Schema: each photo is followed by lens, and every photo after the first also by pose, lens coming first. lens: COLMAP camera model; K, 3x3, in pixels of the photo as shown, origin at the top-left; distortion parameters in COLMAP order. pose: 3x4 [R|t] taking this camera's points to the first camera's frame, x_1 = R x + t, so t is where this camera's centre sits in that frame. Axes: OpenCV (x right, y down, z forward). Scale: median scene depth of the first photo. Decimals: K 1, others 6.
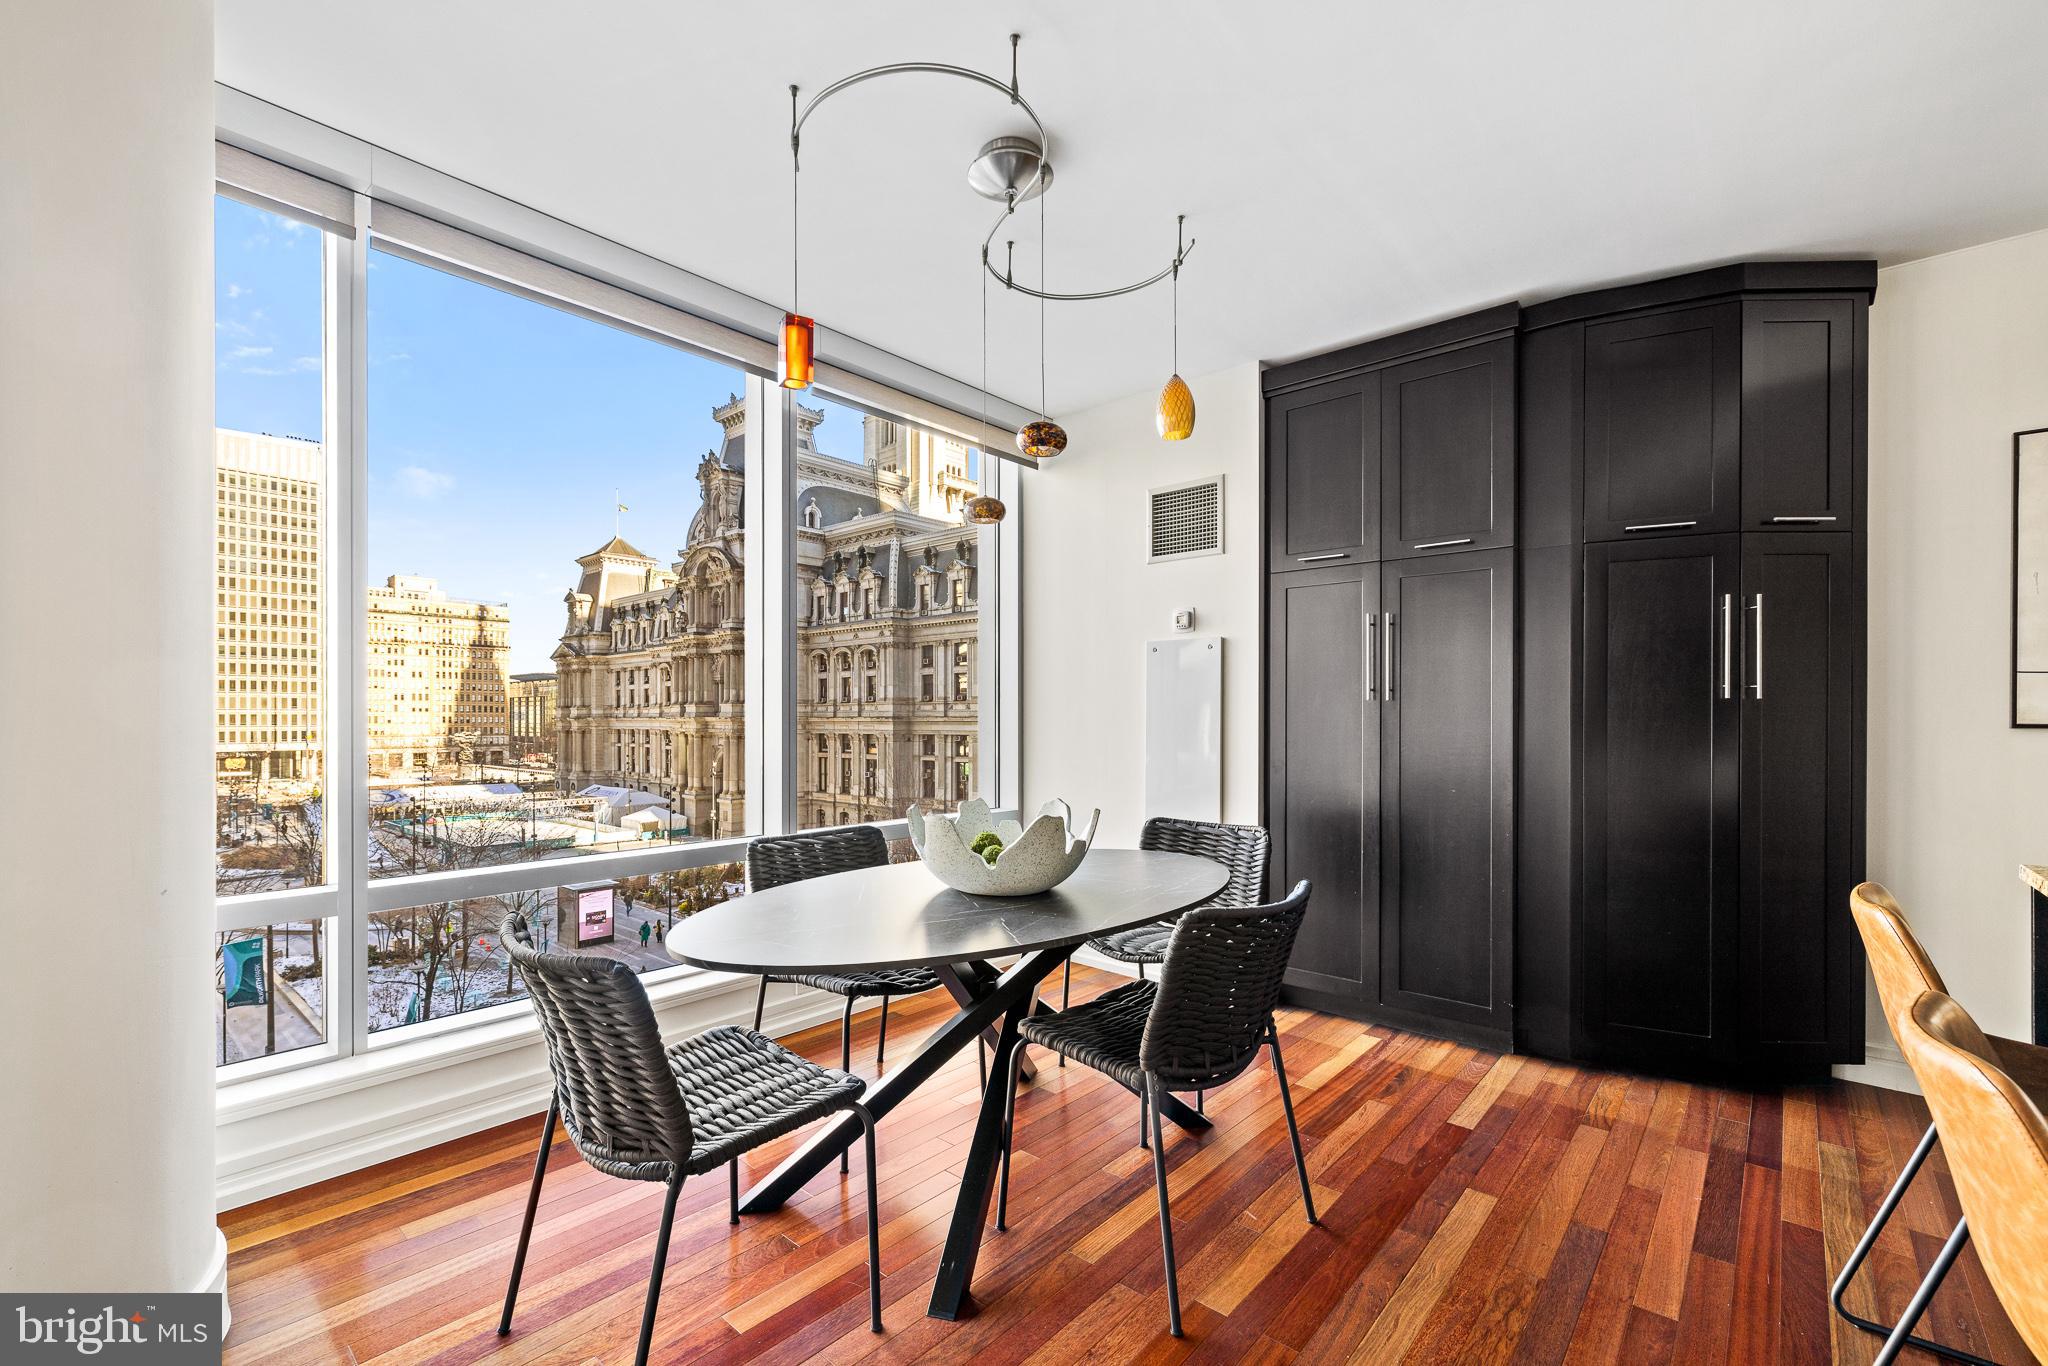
lens RADIAL K [[870.4, 0, 1023.4], [0, 870.4, 720.0], [0, 0, 1]] dist [0.002153, 0.000292]
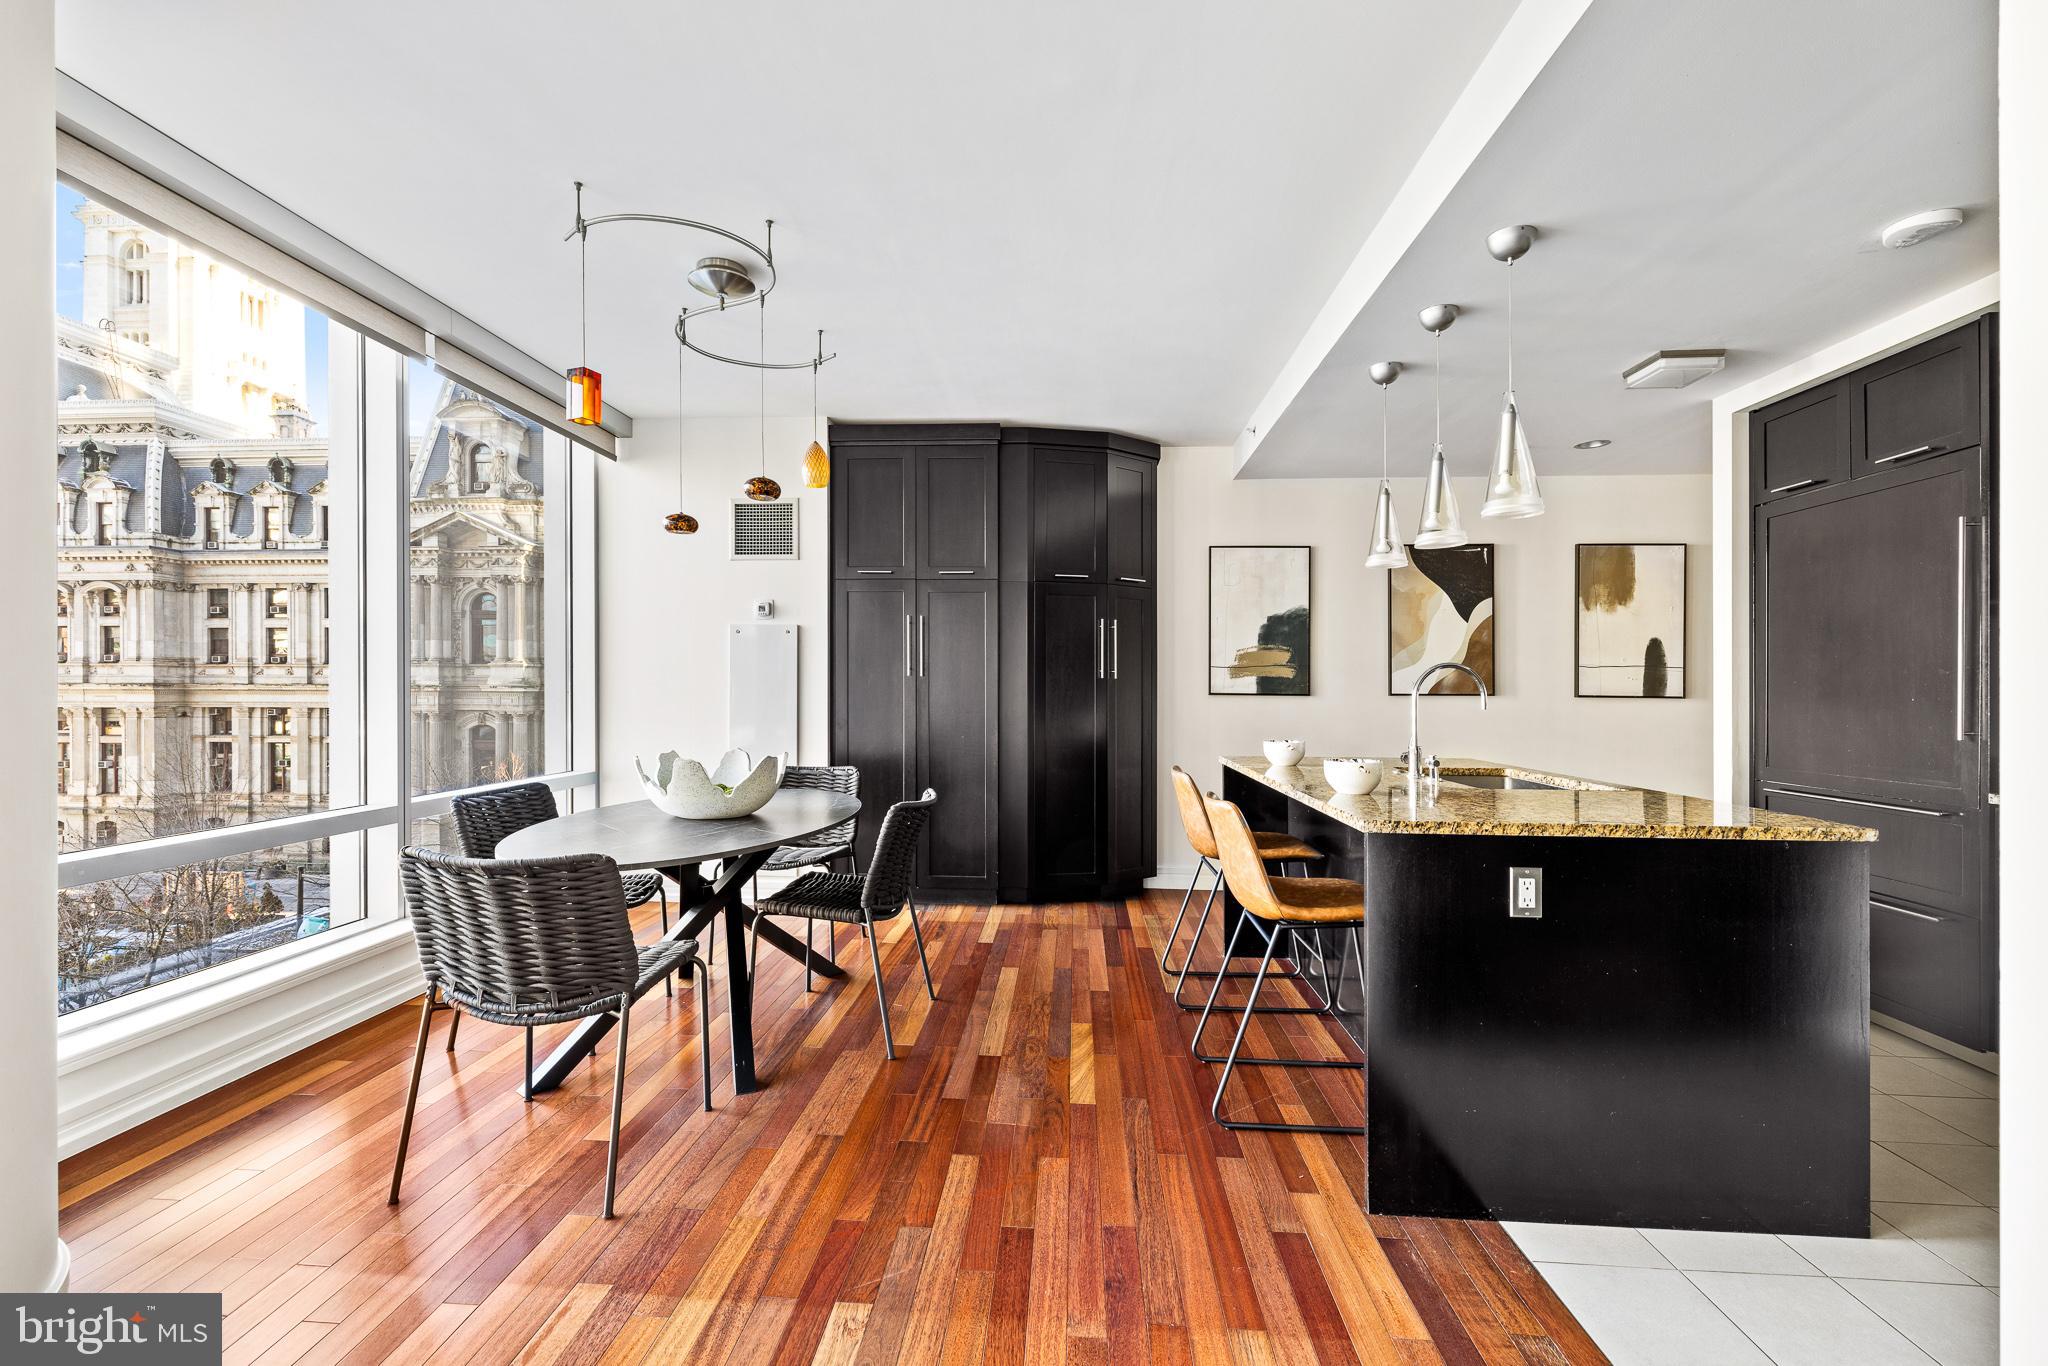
lens RADIAL K [[859.5, 0, 1019.7], [0, 859.5, 677.5], [0, 0, 1]] dist [-0.001539, 0.000187]
pose [[0.792746, 0.013000, 0.609414, -0.306711], [-0.004008, 0.999862, -0.016115, 0.001554], [-0.609539, 0.010333, 0.792688, -0.218901]]
